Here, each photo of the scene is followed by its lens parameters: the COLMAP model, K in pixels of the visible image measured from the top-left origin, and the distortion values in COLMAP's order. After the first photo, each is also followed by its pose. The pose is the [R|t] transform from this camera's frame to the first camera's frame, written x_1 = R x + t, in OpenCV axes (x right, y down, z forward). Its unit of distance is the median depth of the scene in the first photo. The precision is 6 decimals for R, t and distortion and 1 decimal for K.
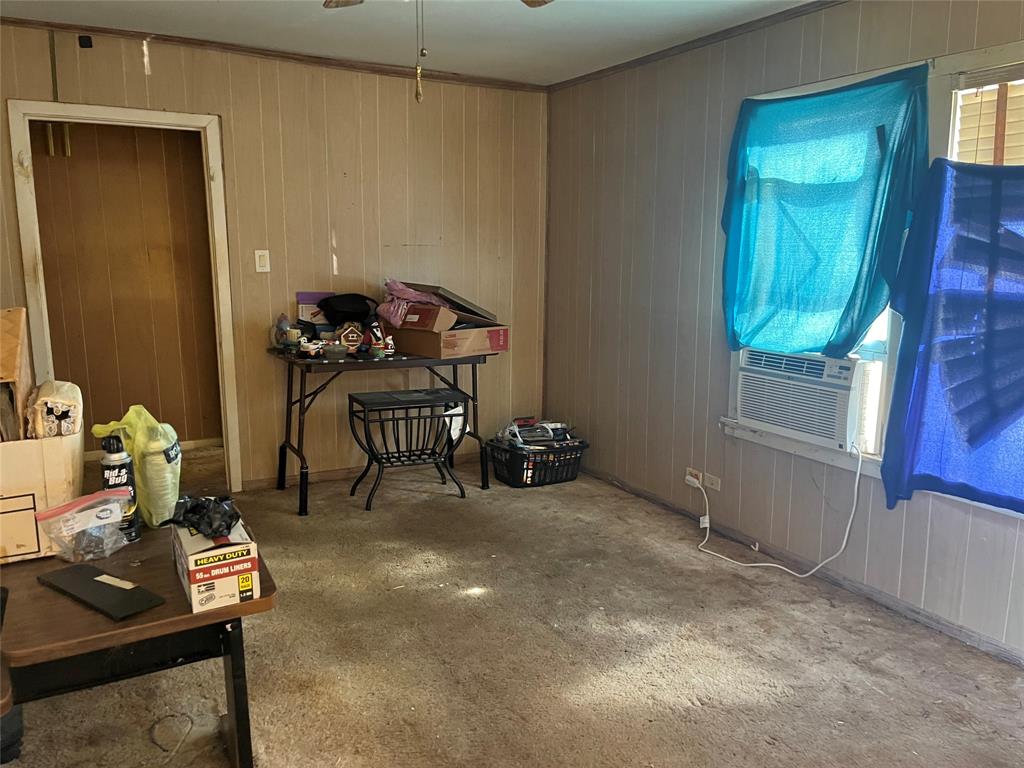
lens RADIAL K [[777.7, 0, 509.4], [0, 777.7, 381.3], [0, 0, 1]] dist [0.072455, -0.092288]
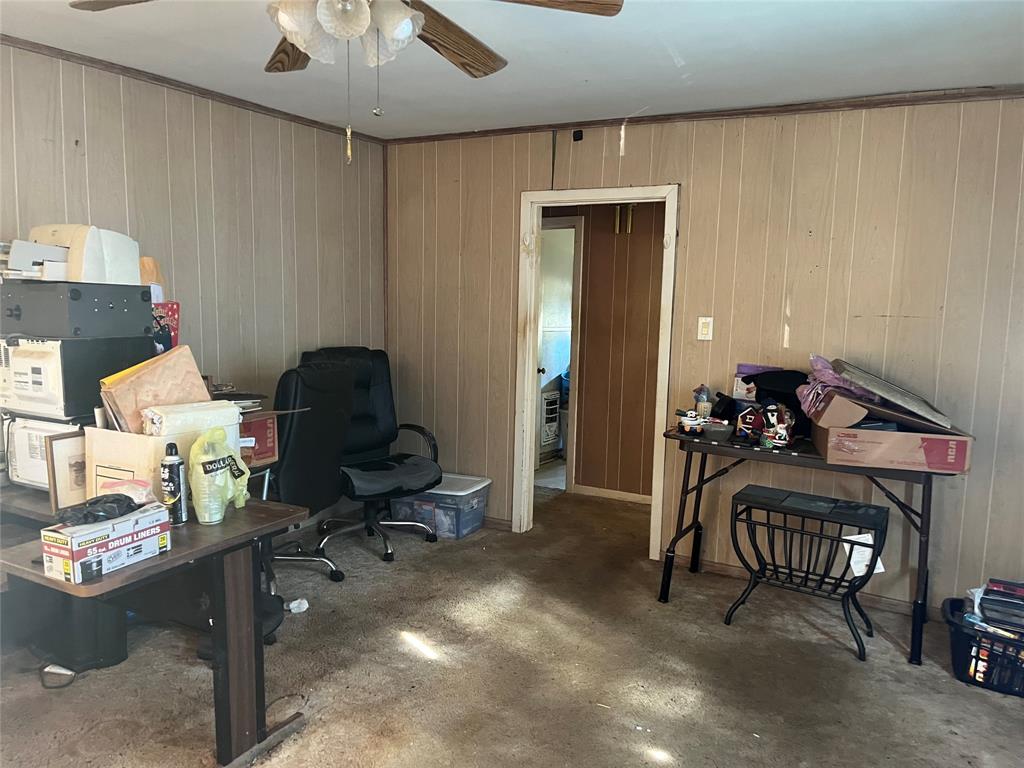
lens RADIAL K [[777.7, 0, 505.1], [0, 777.7, 383.5], [0, 0, 1]] dist [0.072455, -0.092288]
pose [[0.525616, 0.103134, -0.844447, 0.377081], [-0.171364, 0.985113, 0.013651, -0.060236], [0.833284, 0.137533, 0.535465, 0.304576]]
